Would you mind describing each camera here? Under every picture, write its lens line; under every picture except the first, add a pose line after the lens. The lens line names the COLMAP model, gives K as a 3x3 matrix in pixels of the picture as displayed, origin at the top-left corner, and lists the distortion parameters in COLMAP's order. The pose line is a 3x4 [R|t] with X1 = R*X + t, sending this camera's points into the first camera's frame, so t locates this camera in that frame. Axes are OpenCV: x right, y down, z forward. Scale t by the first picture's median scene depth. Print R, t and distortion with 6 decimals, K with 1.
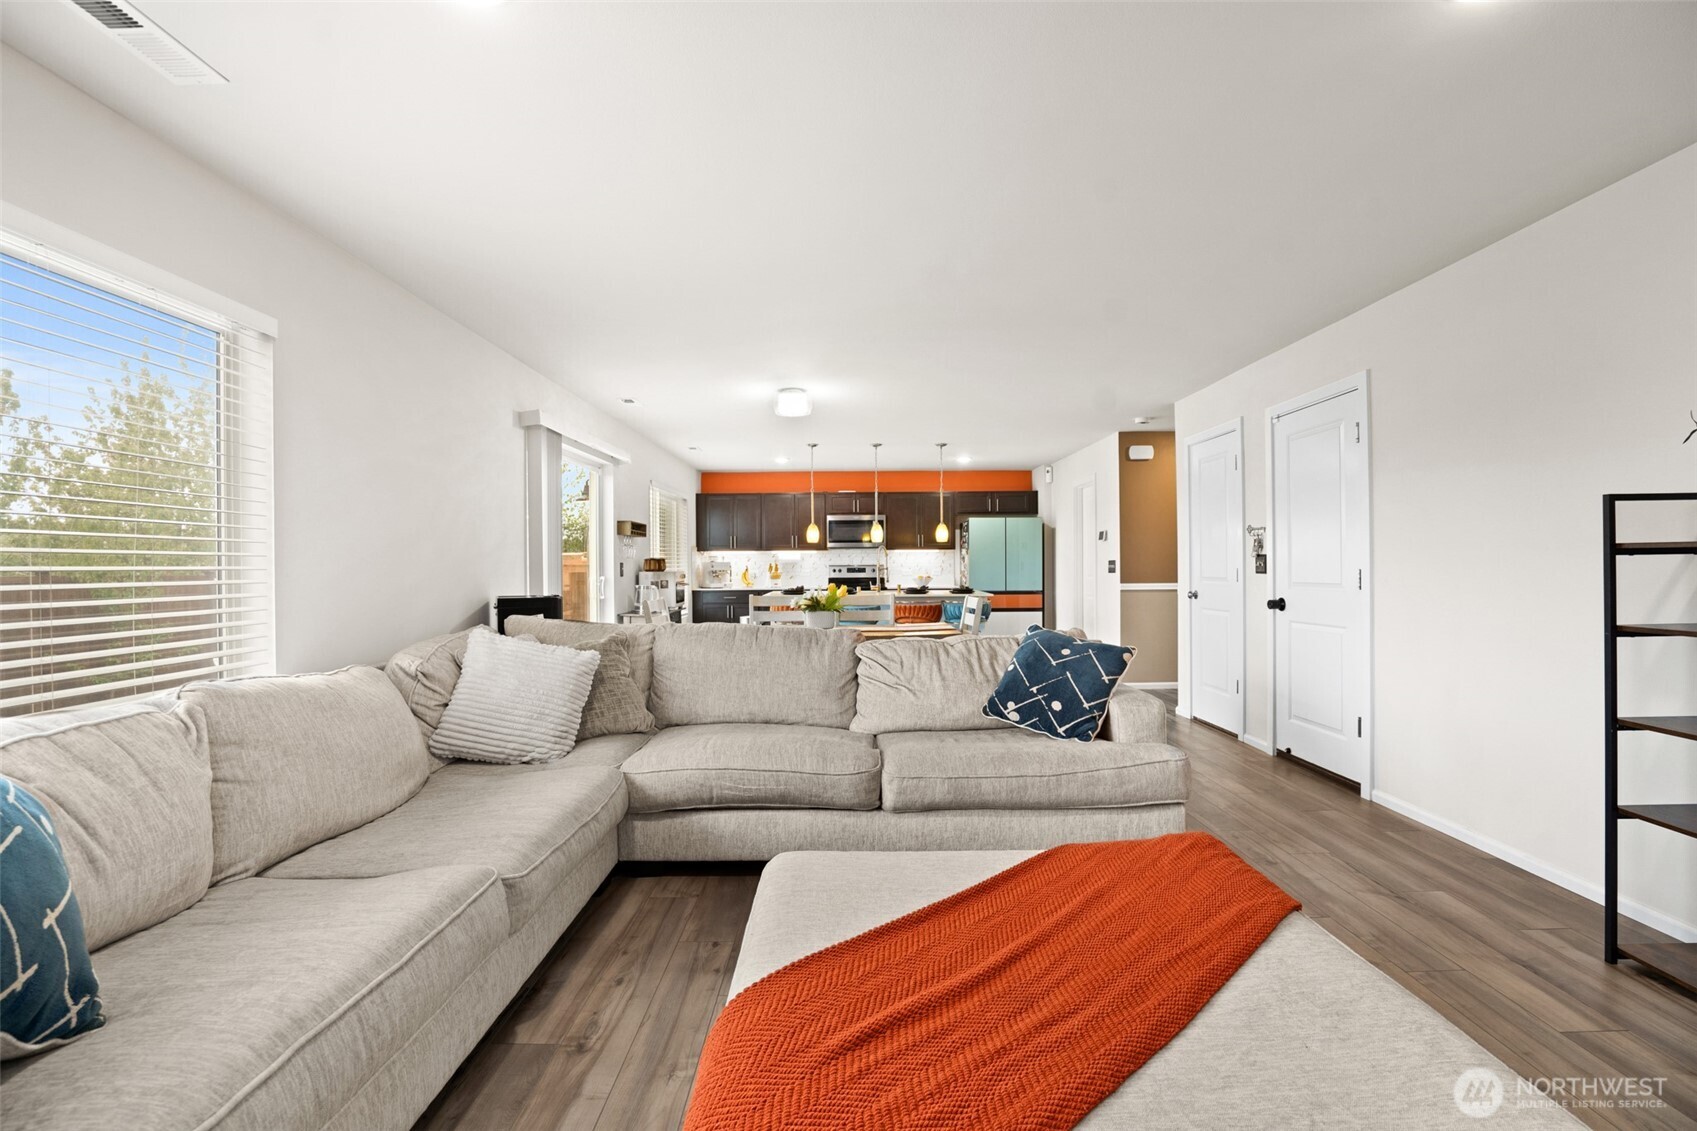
lens RADIAL K [[785.9, 0, 848.5], [0, 785.9, 565.5], [0, 0, 1]] dist [-0.055101, 0.018818]
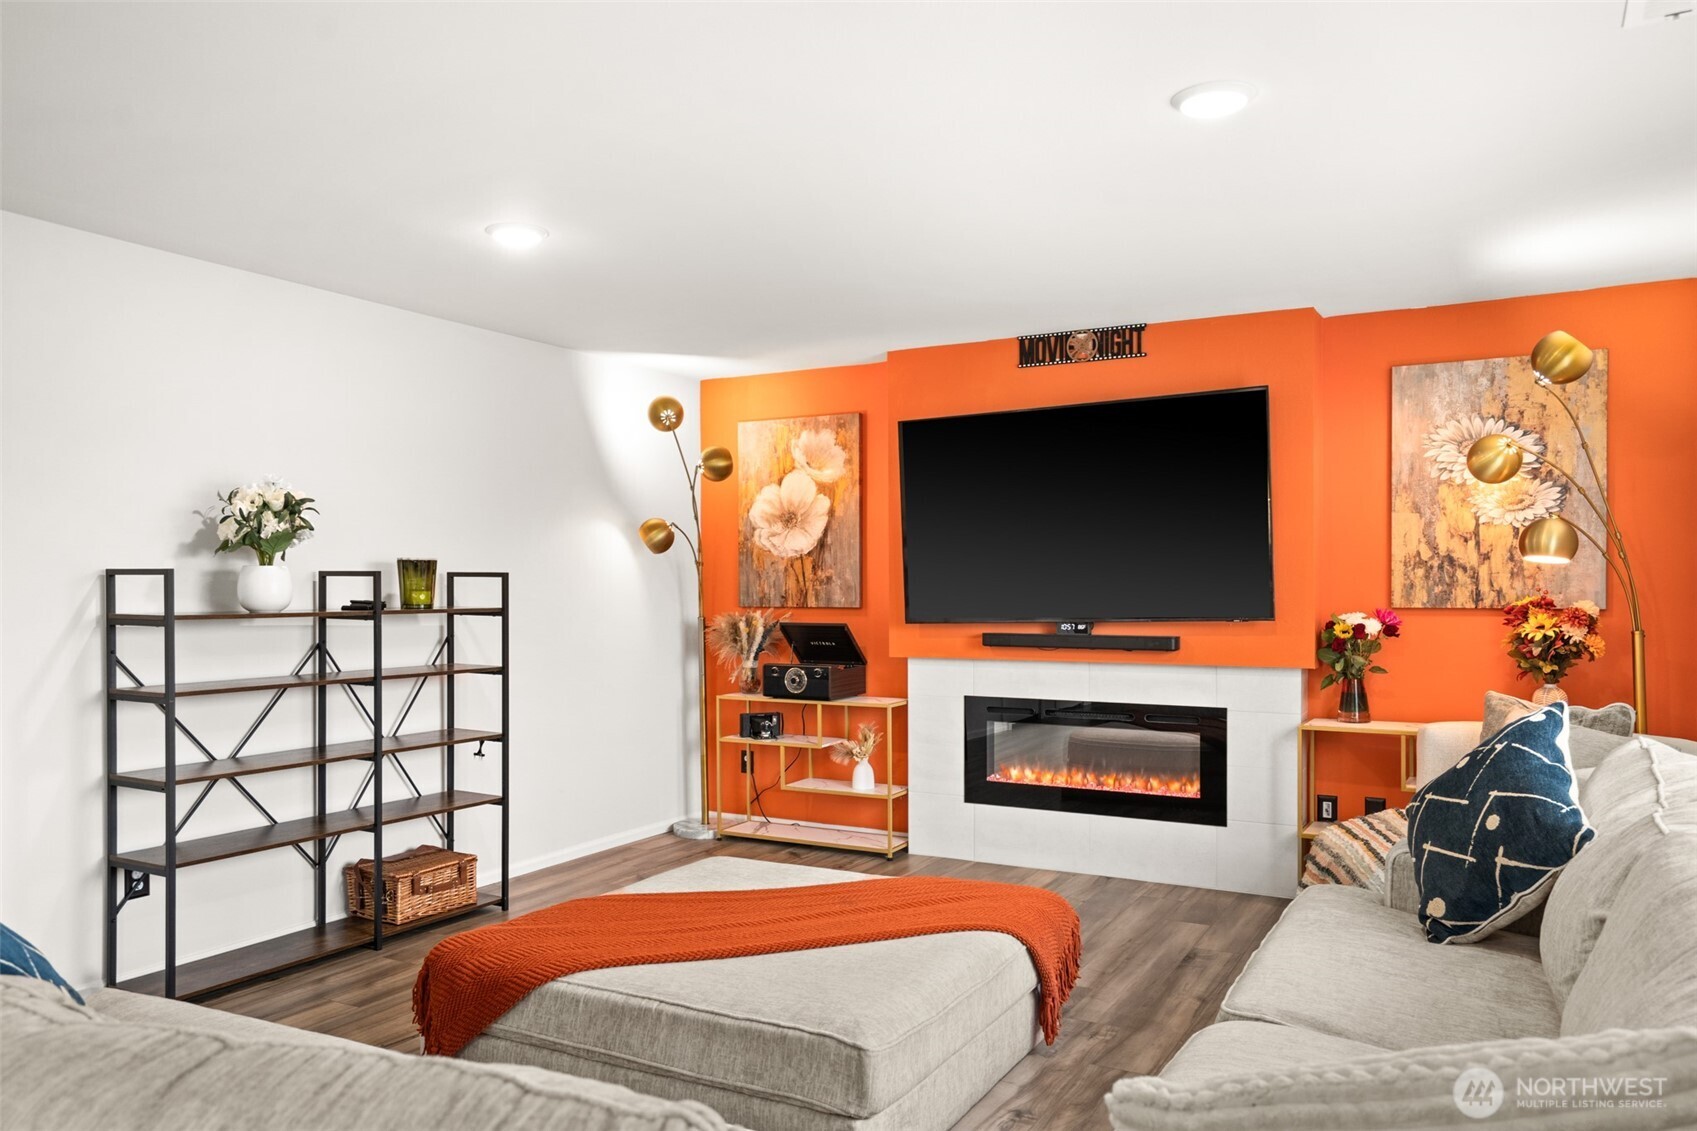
lens RADIAL K [[1217.2, 0, 851.3], [0, 1217.2, 591.5], [0, 0, 1]] dist [0.001281, 0.003554]
pose [[-0.877063, 0.008499, 0.480299, -0.407145], [0.010785, 0.999940, 0.002001, -0.035363], [-0.480253, 0.006935, -0.877102, 1.297275]]
